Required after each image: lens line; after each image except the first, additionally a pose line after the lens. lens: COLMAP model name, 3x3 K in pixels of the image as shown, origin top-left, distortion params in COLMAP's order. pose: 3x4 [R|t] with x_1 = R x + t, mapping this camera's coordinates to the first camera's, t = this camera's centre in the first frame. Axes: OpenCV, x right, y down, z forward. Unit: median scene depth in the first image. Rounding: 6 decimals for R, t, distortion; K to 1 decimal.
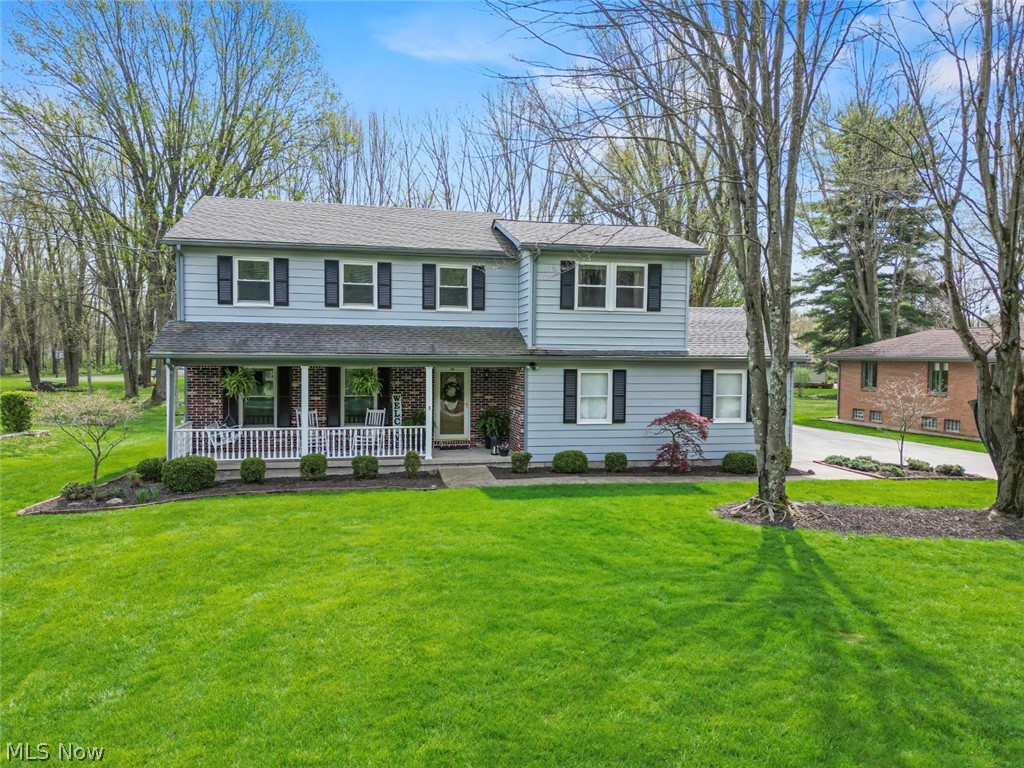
lens RADIAL K [[702.8, 0, 512.0], [0, 702.8, 384.0], [0, 0, 1]] dist [0.003391, 0.000151]
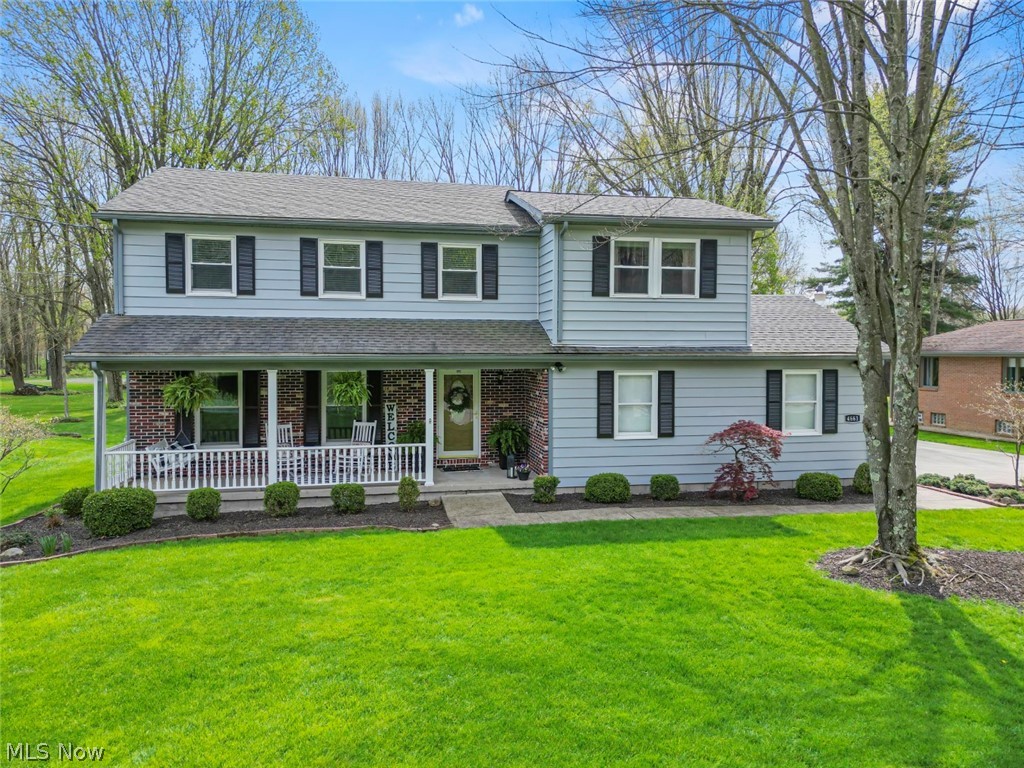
lens RADIAL K [[725.2, 0, 514.7], [0, 725.2, 377.8], [0, 0, 1]] dist [-0.001659, -0.000361]
pose [[0.999940, -0.007533, -0.007964, -0.014221], [0.007483, 0.999952, -0.006360, -0.008664], [0.008011, 0.006300, 0.999948, 0.172566]]
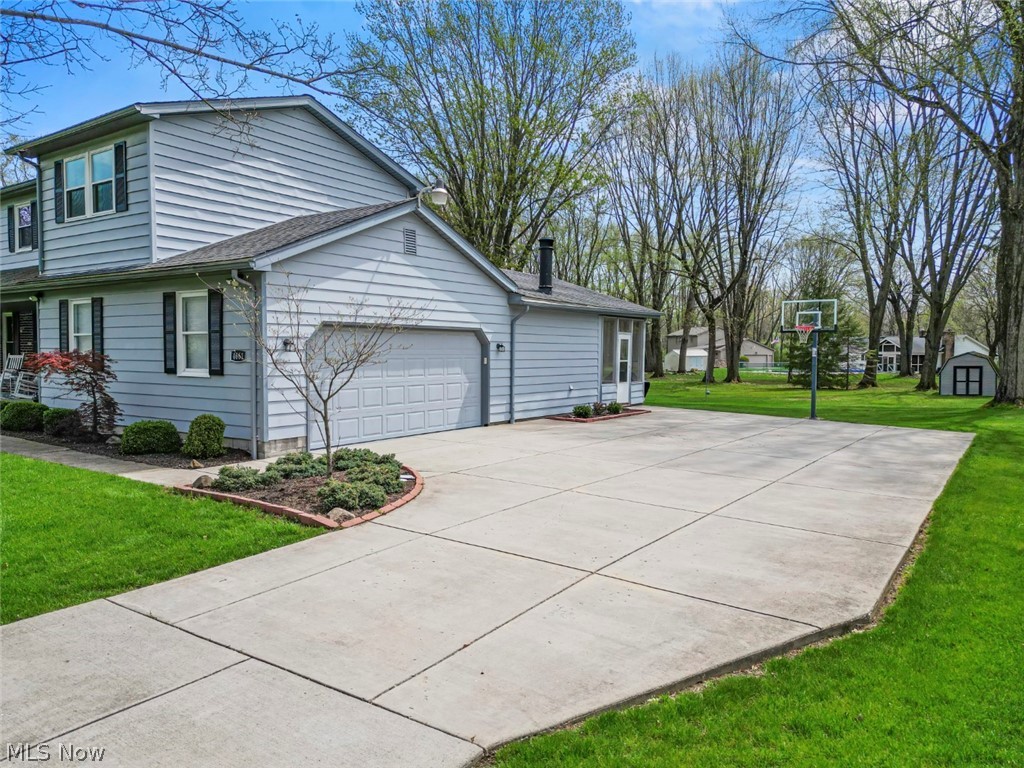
lens RADIAL K [[725.2, 0, 514.7], [0, 725.2, 377.8], [0, 0, 1]] dist [-0.001659, -0.000361]
pose [[0.709675, 0.032059, -0.703799, 1.011724], [-0.012985, 0.999390, 0.032430, 0.033668], [0.704409, -0.013876, 0.709659, 0.785217]]
